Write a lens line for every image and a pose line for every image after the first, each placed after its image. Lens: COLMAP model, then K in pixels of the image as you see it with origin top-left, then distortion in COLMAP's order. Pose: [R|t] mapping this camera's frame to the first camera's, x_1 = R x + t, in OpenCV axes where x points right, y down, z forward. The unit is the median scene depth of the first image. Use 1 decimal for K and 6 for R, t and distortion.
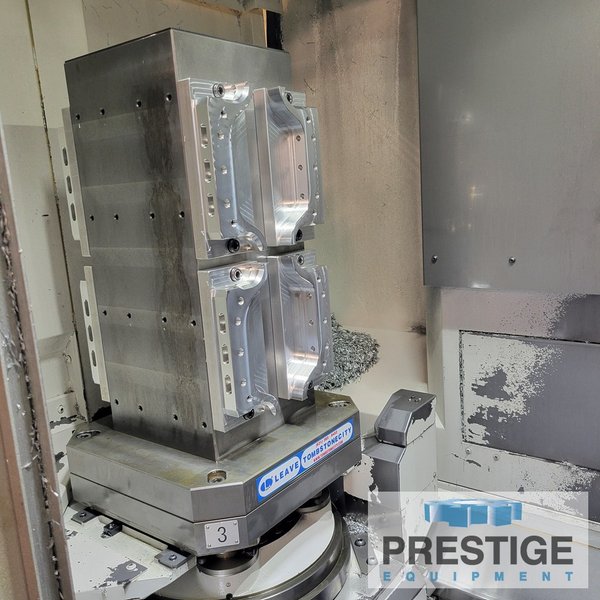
lens RADIAL K [[594.4, 0, 298.2], [0, 594.4, 297.5], [0, 0, 1]] dist [0.020438, 0.000000]
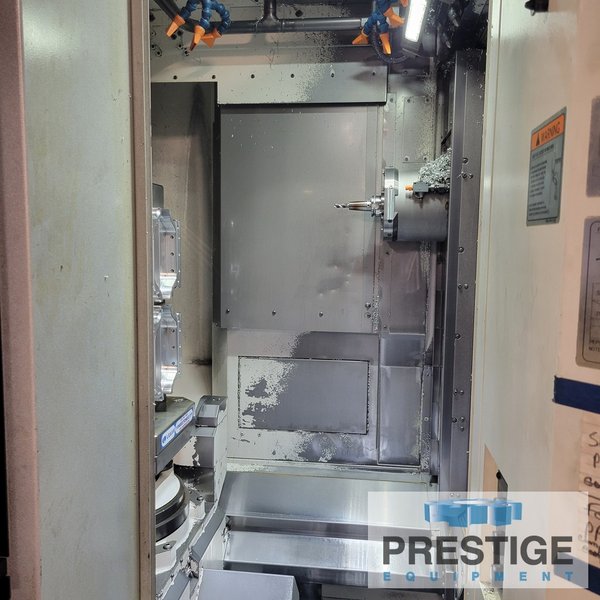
lens RADIAL K [[594.4, 0, 299.9], [0, 594.4, 301.2], [0, 0, 1]] dist [0.020438, 0.000000]
pose [[0.856863, 0.031450, 0.514584, -0.432584], [0.020634, 0.995246, -0.095185, 0.065295], [-0.515131, 0.092179, 0.852140, -0.485279]]
